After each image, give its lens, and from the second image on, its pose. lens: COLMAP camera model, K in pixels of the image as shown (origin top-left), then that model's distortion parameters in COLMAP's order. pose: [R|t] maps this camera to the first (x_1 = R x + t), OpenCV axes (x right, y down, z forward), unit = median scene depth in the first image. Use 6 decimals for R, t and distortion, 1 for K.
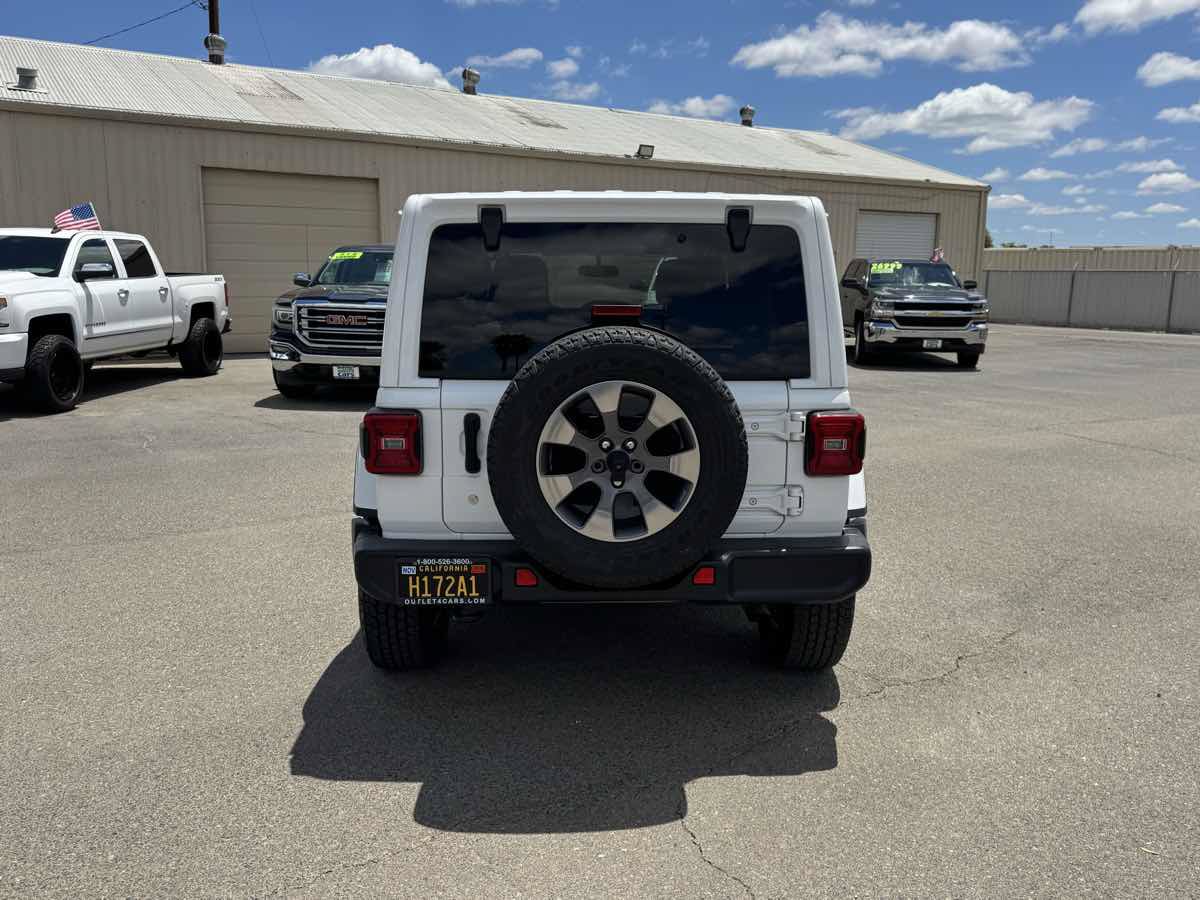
lens RADIAL K [[986.6, 0, 597.8], [0, 986.6, 450.9], [0, 0, 1]] dist [0.078696, -0.118194]
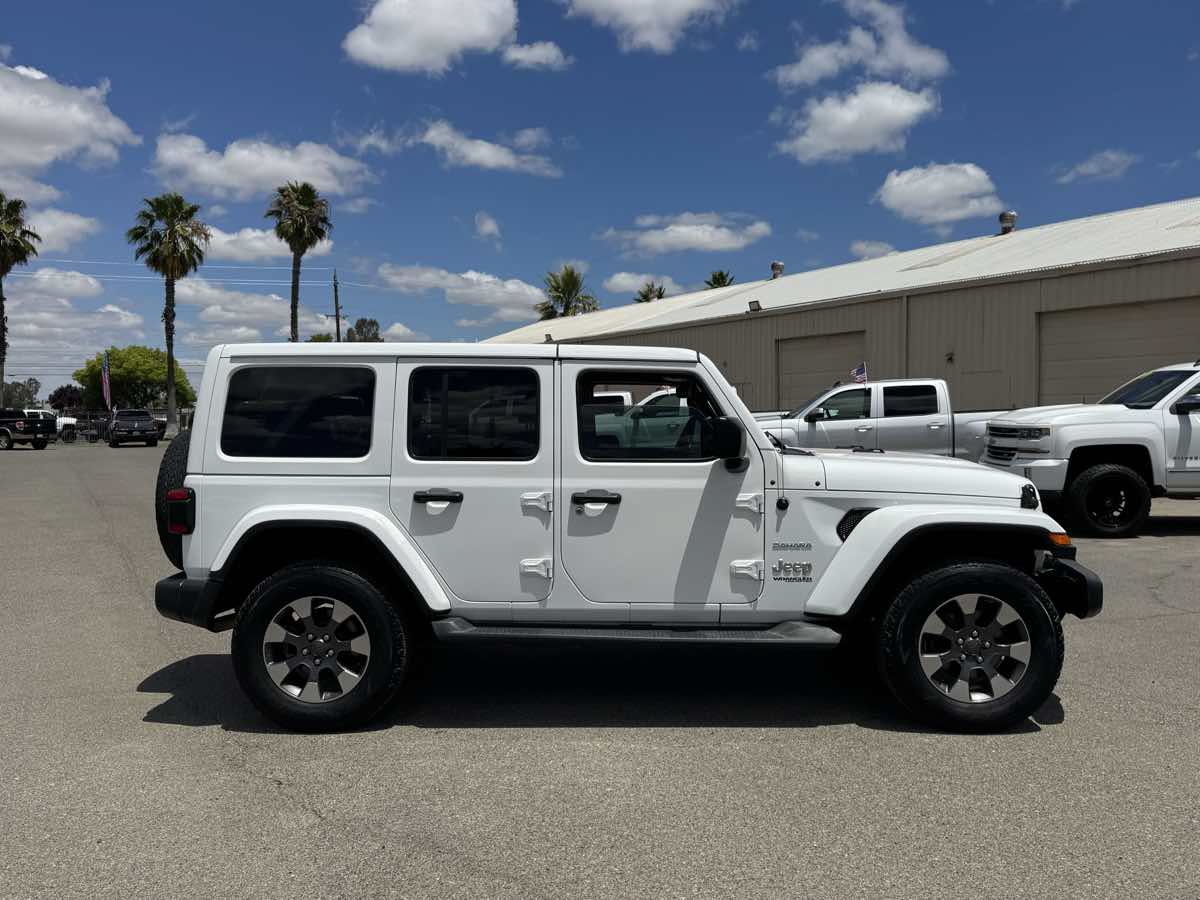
lens RADIAL K [[986.6, 0, 597.1], [0, 986.6, 451.5], [0, 0, 1]] dist [0.078696, -0.118194]
pose [[-0.060971, 0.031178, -0.997652, 1.674142], [-0.169242, 0.984716, 0.041116, -0.257538], [0.983687, 0.171352, -0.054763, 1.674855]]
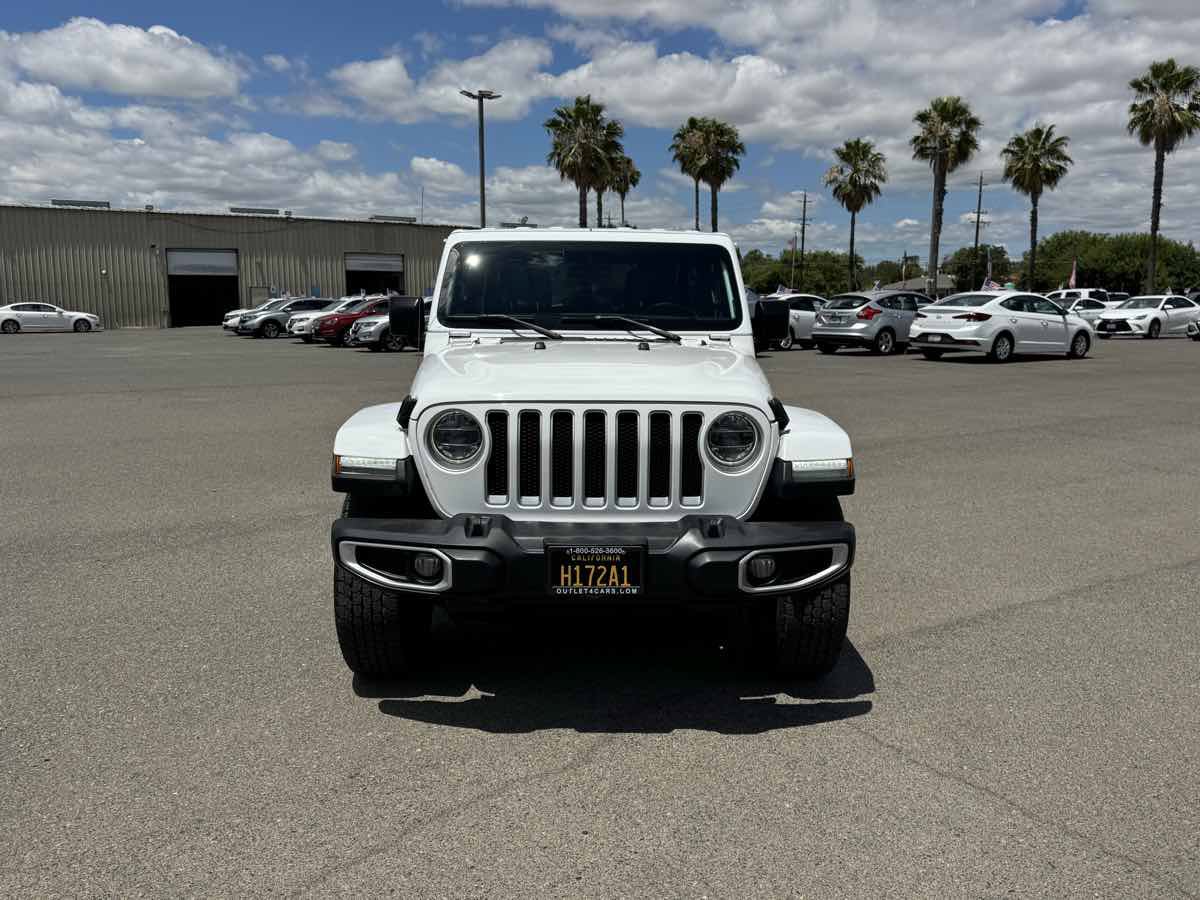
lens RADIAL K [[986.6, 0, 599.9], [0, 986.6, 454.9], [0, 0, 1]] dist [0.078696, -0.118194]
pose [[-0.999855, -0.016762, 0.002890, -0.020394], [-0.014838, 0.942628, 0.333514, -0.554321], [-0.008314, 0.333423, -0.942741, 3.242626]]
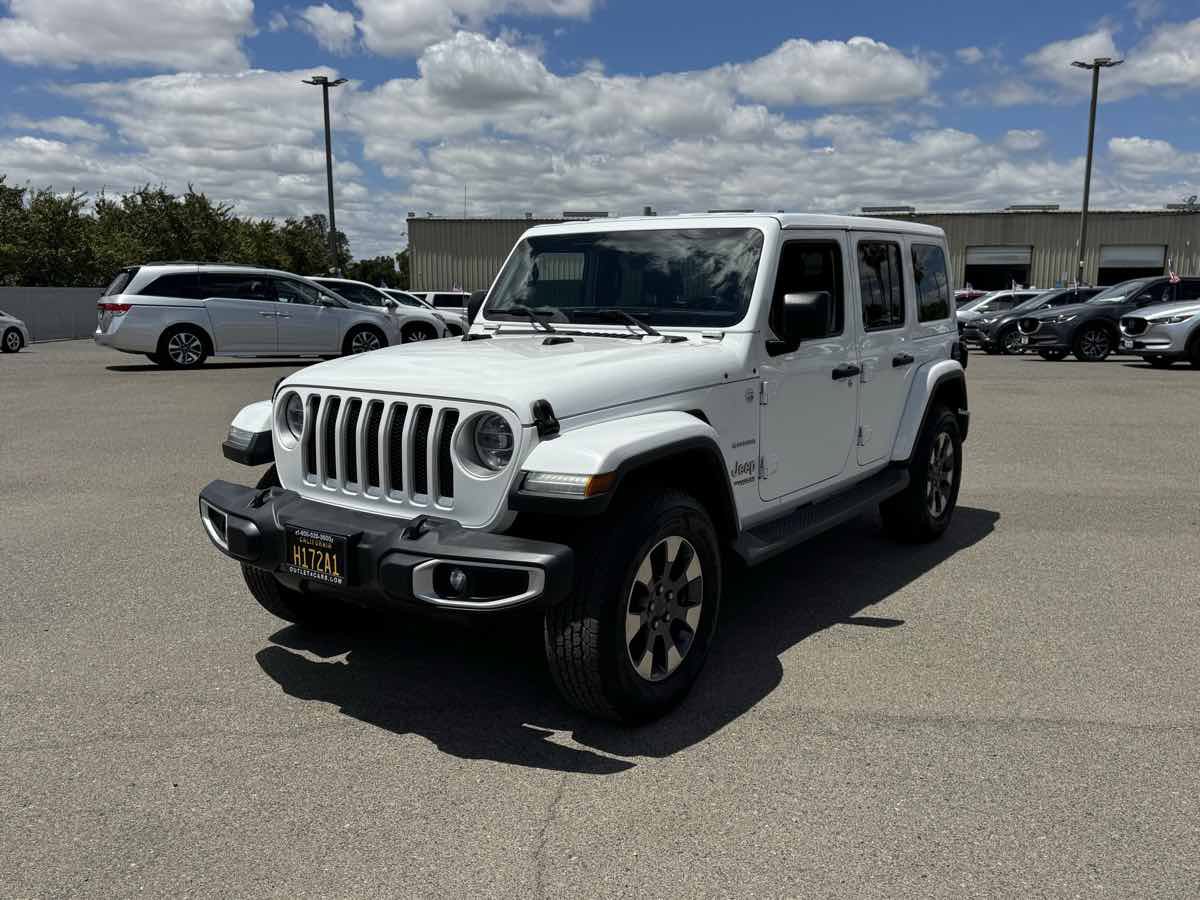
lens RADIAL K [[986.6, 0, 602.6], [0, 986.6, 457.2], [0, 0, 1]] dist [0.078696, -0.118194]
pose [[-0.801333, -0.109843, 0.588047, -0.827363], [0.099009, 0.945089, 0.311456, -0.499398], [-0.589968, 0.307802, -0.746456, 2.911123]]
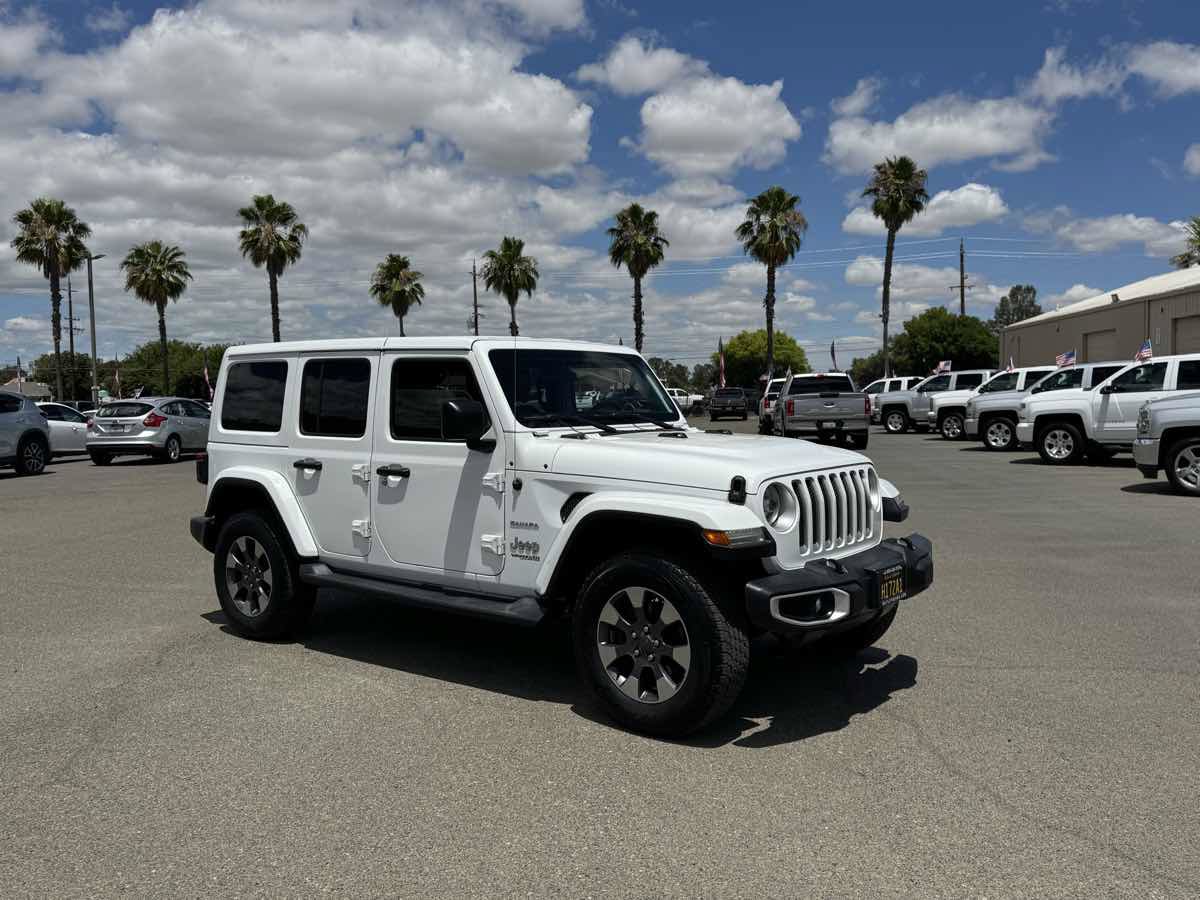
lens RADIAL K [[986.6, 0, 598.3], [0, 986.6, 453.8], [0, 0, 1]] dist [0.078696, -0.118194]
pose [[-0.646701, 0.046134, -0.761347, 1.286436], [-0.125566, 0.978111, 0.165927, -0.475688], [0.752337, 0.202904, -0.626752, 2.883167]]
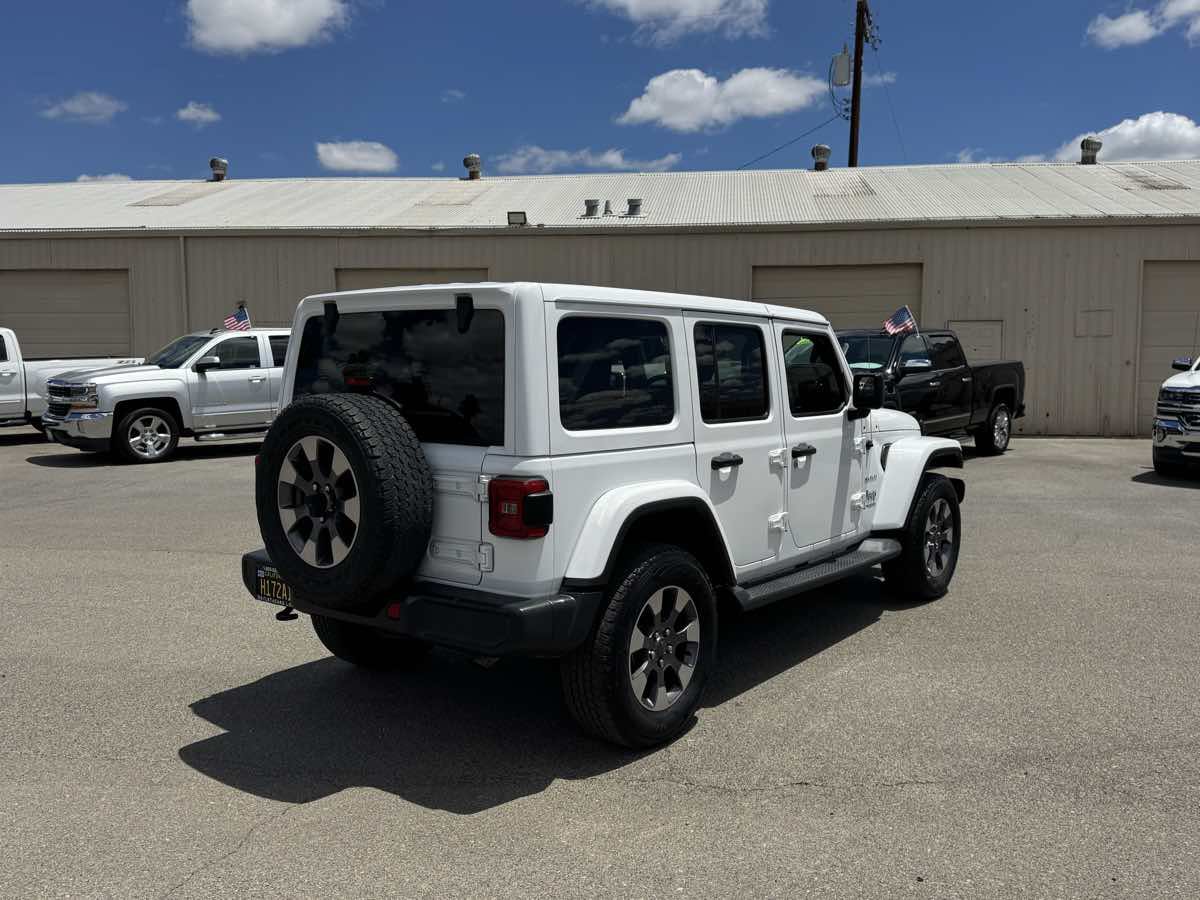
lens RADIAL K [[986.6, 0, 601.3], [0, 986.6, 445.0], [0, 0, 1]] dist [0.078696, -0.118194]
pose [[0.767996, 0.049186, -0.638563, 0.993729], [-0.106194, 0.993025, -0.051231, -0.030610], [0.631589, 0.107157, 0.767862, 0.239338]]
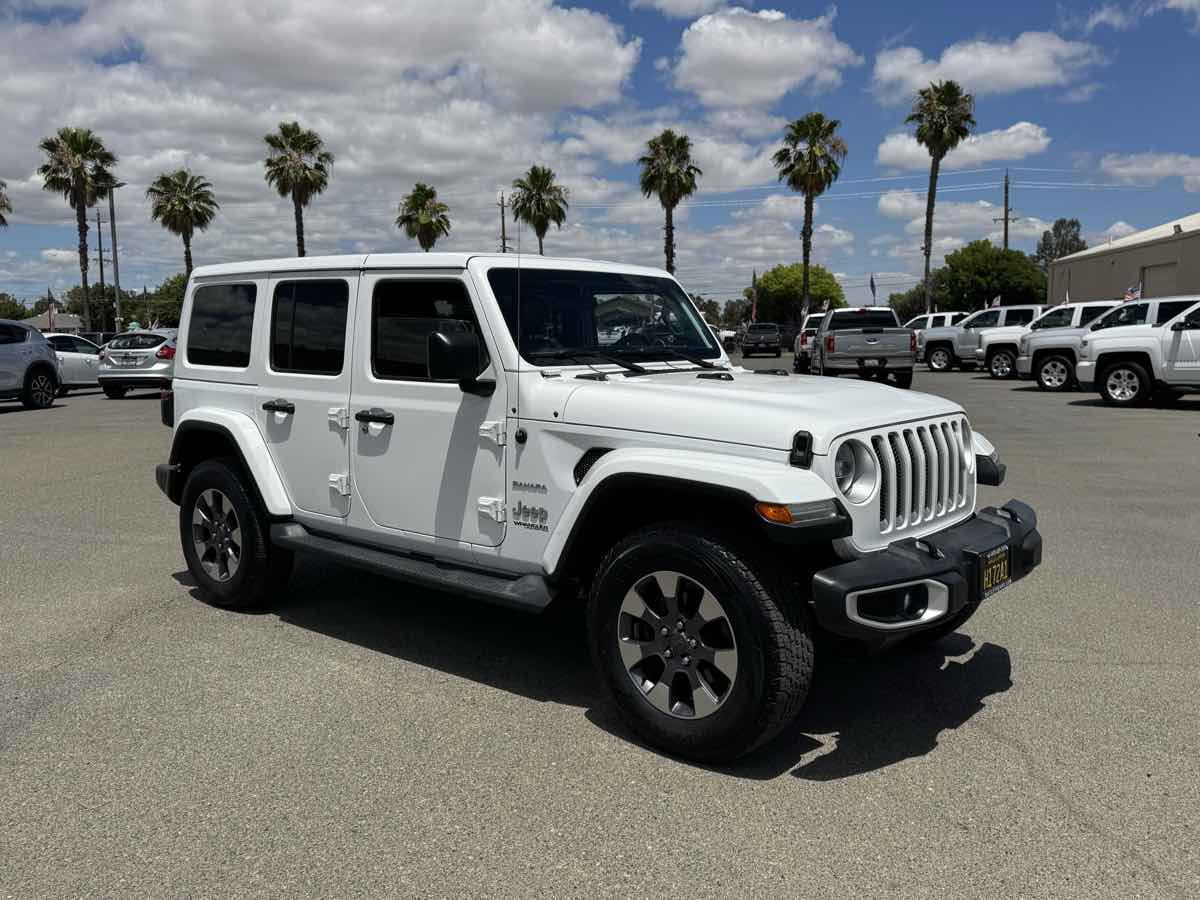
lens RADIAL K [[986.6, 0, 595.5], [0, 986.6, 438.8], [0, 0, 1]] dist [0.078696, -0.118194]
pose [[-0.671520, 0.077915, -0.736878, 1.059531], [-0.127711, 0.967405, 0.218674, -0.439191], [0.729897, 0.240952, -0.639681, 2.703348]]
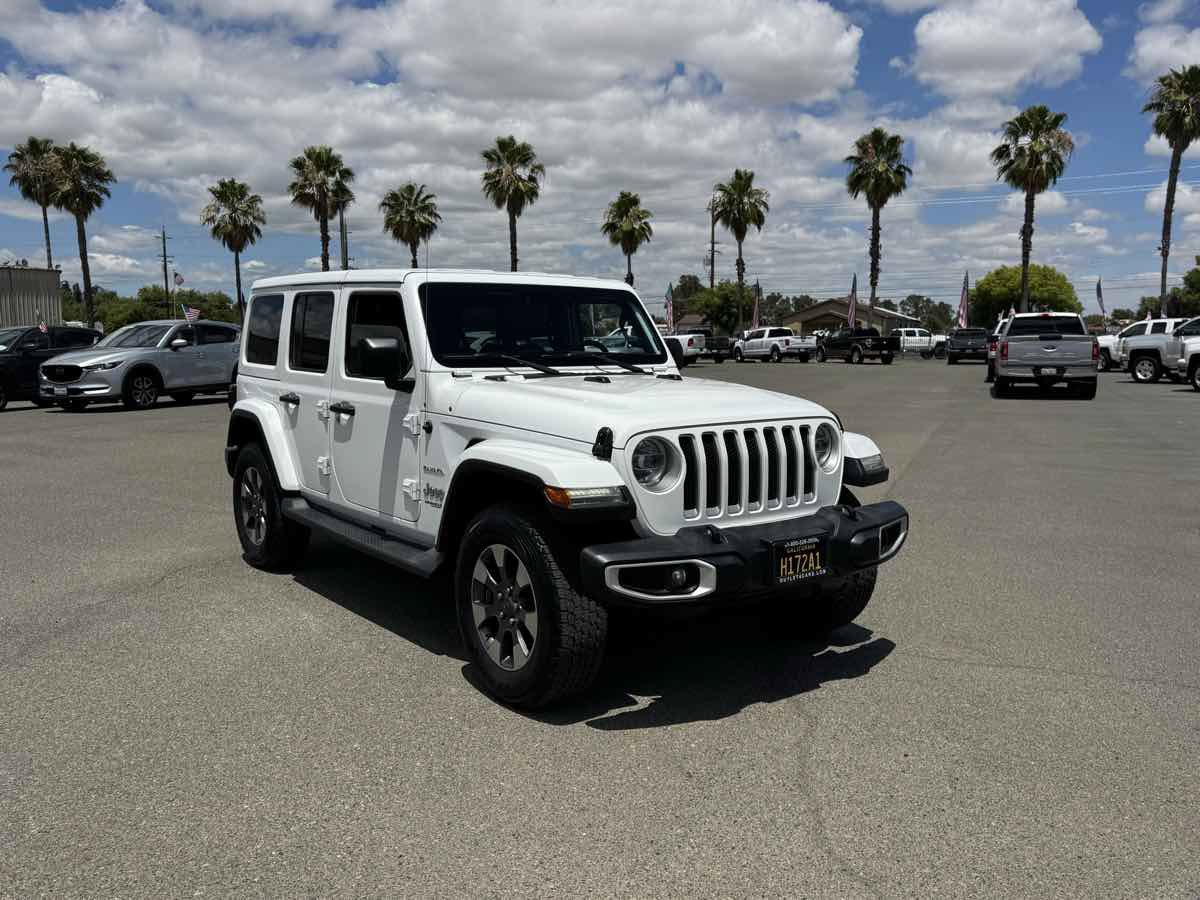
lens RADIAL K [[986.6, 0, 601.1], [0, 986.6, 448.2], [0, 0, 1]] dist [0.078696, -0.118194]
pose [[-0.813914, 0.057848, -0.578099, 0.851263], [-0.108714, 0.962291, 0.249352, -0.516490], [0.570724, 0.265799, -0.776933, 3.107133]]
